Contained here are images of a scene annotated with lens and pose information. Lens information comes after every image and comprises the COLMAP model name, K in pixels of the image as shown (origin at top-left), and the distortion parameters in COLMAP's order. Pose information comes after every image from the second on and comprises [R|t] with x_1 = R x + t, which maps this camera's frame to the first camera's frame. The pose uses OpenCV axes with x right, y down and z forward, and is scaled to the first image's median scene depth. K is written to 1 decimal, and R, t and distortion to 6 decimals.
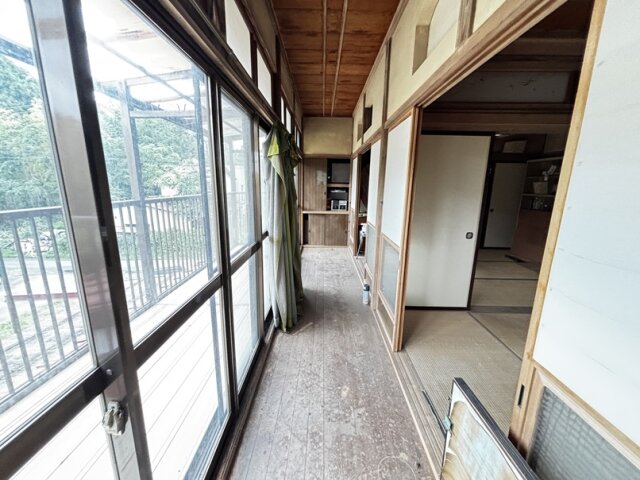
lens RADIAL K [[256.7, 0, 319.9], [0, 256.7, 238.8], [0, 0, 1]] dist [-0.001234, -0.000626]
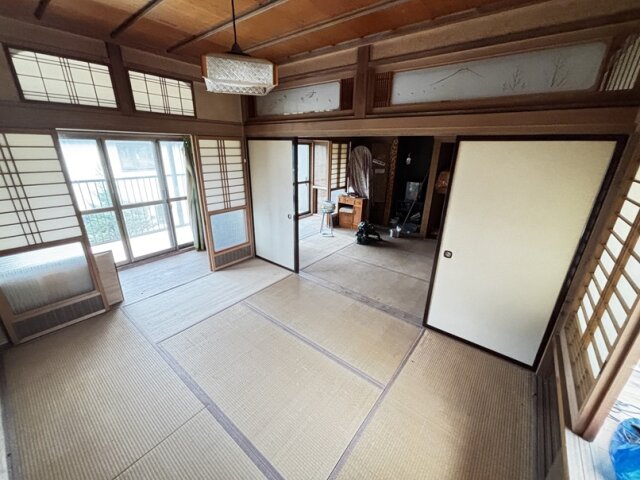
lens RADIAL K [[256.7, 0, 319.9], [0, 256.7, 238.8], [0, 0, 1]] dist [-0.001234, -0.000626]
pose [[0.792868, 0.206413, -0.573371, 0.772824], [-0.135158, 0.977018, 0.164826, -0.072510], [0.594216, -0.053190, 0.802545, 0.013665]]
